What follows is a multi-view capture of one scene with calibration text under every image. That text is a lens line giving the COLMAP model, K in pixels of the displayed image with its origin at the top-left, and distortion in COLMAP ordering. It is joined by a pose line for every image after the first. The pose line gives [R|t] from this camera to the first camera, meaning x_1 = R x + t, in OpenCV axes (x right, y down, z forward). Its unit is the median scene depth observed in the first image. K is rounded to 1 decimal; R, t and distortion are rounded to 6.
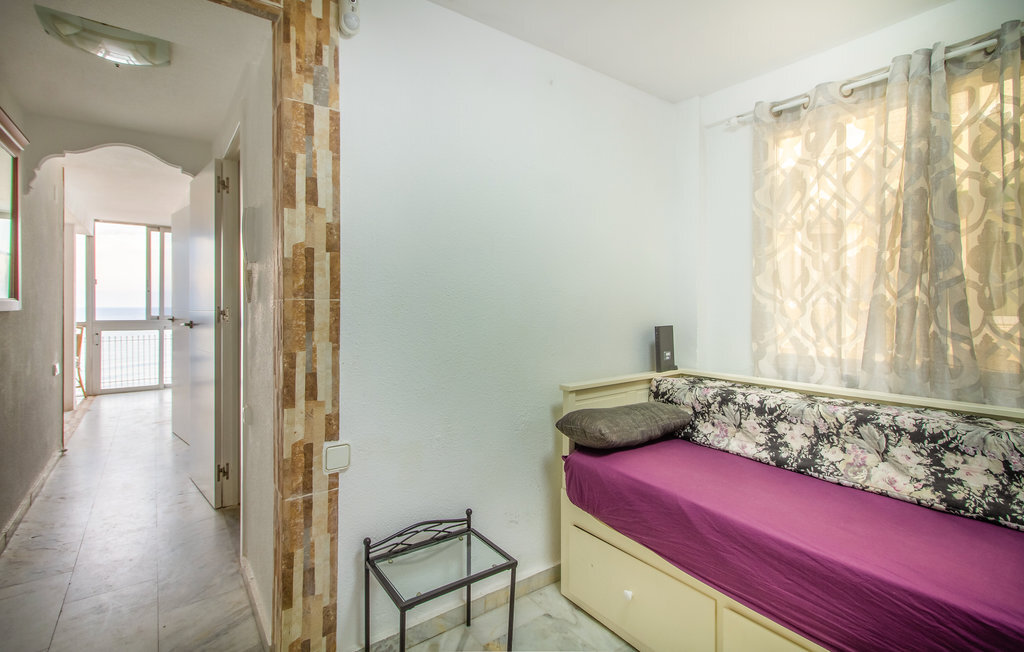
lens RADIAL K [[479.3, 0, 514.2], [0, 479.3, 291.8], [0, 0, 1]] dist [-0.000267, 0.000266]
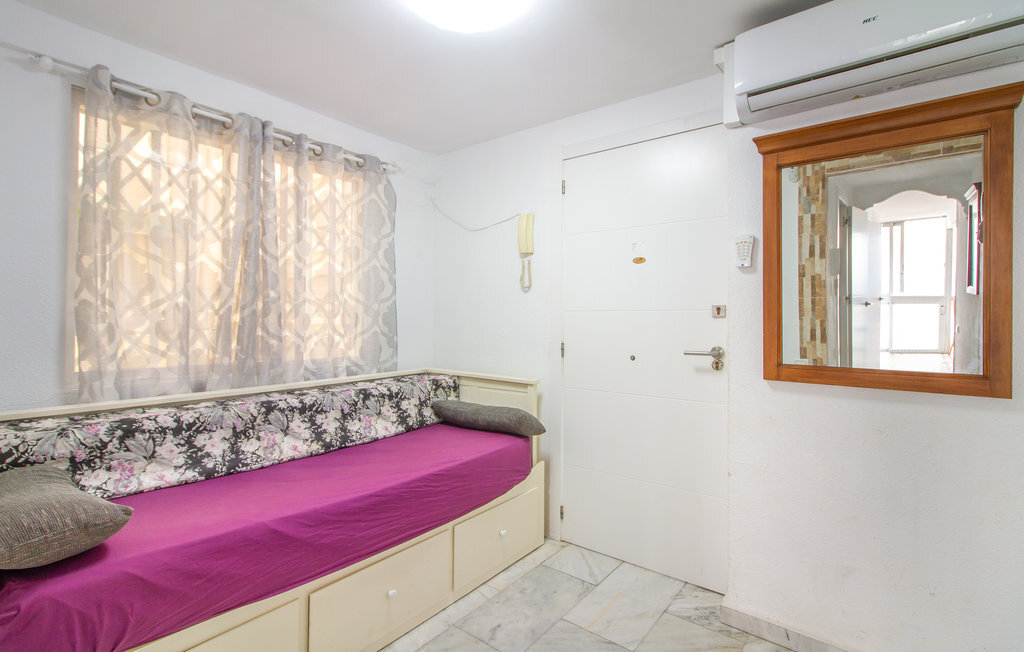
lens RADIAL K [[479.3, 0, 514.2], [0, 479.3, 291.8], [0, 0, 1]] dist [-0.000267, 0.000266]
pose [[-0.266227, 0.049368, 0.962645, -0.580691], [-0.037521, 0.997400, -0.061527, 0.018091], [-0.963180, -0.052500, -0.263683, 0.669150]]
